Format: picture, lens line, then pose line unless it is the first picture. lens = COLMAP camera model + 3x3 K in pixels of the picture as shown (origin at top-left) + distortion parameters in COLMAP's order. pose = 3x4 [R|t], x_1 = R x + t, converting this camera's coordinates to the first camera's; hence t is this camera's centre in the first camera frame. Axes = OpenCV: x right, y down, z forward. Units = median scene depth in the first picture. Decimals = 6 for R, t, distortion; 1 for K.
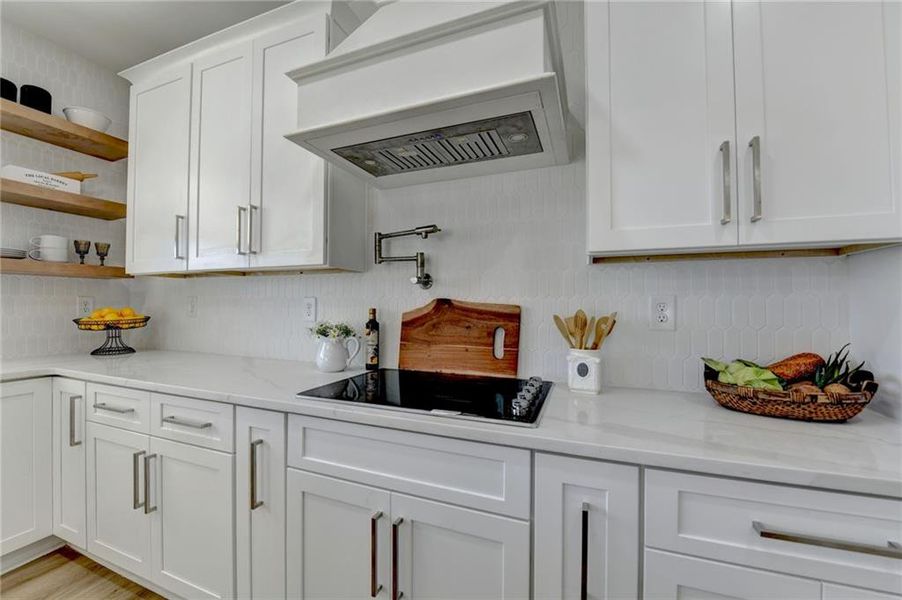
lens RADIAL K [[363.5, 0, 443.3], [0, 363.5, 299.8], [0, 0, 1]] dist [-0.014153, -0.002238]
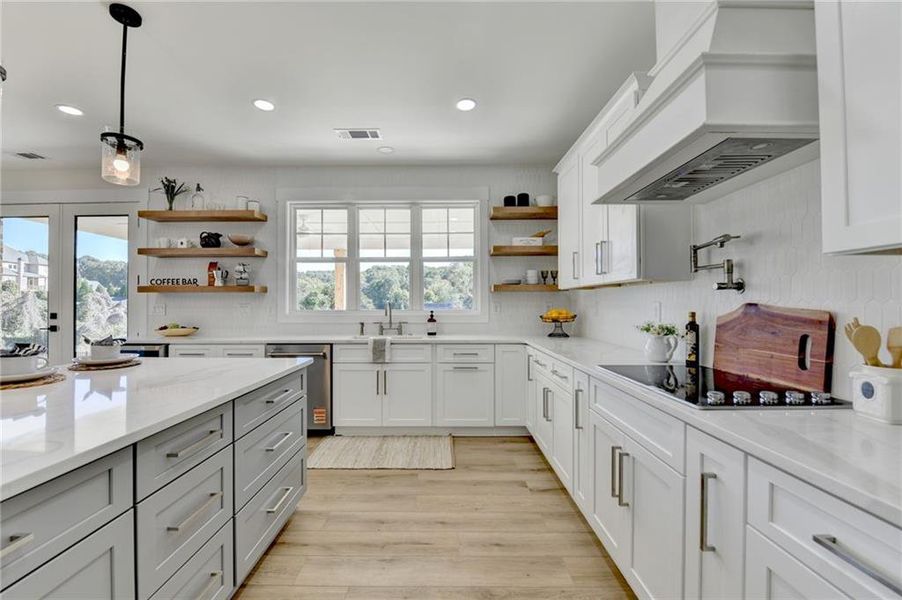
lens RADIAL K [[363.5, 0, 444.3], [0, 363.5, 300.4], [0, 0, 1]] dist [-0.014153, -0.002238]
pose [[0.371146, -0.013944, -0.928470, 0.597217], [0.011591, 0.999879, -0.010383, -0.009923], [0.928502, -0.006908, 0.371263, -0.149971]]
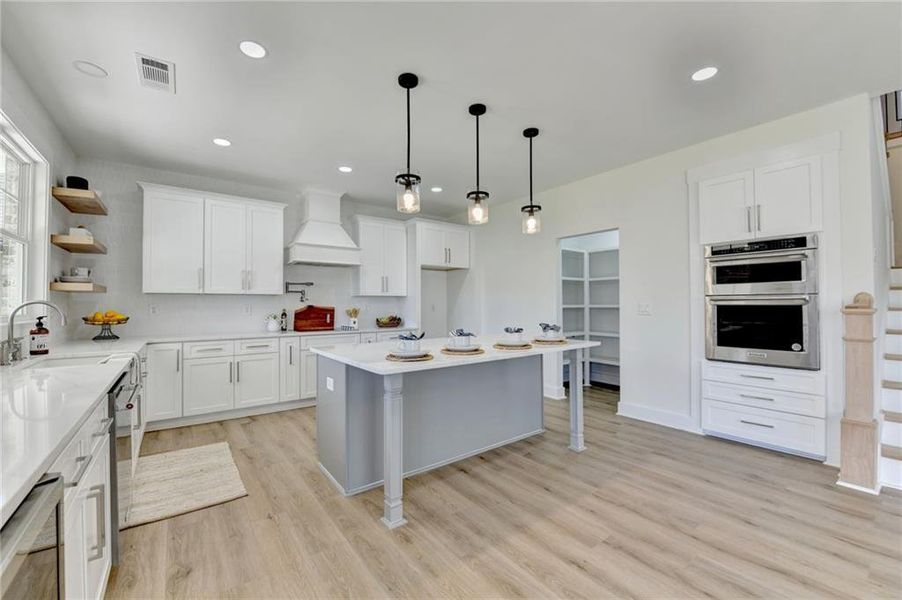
lens RADIAL K [[360.9, 0, 441.8], [0, 360.9, 298.6], [0, 0, 1]] dist [-0.014704, -0.002152]
pose [[0.530378, 0.009100, 0.847712, -1.987427], [-0.003518, 0.999957, -0.008533, -0.037519], [-0.847754, 0.001544, 0.530388, -1.565817]]
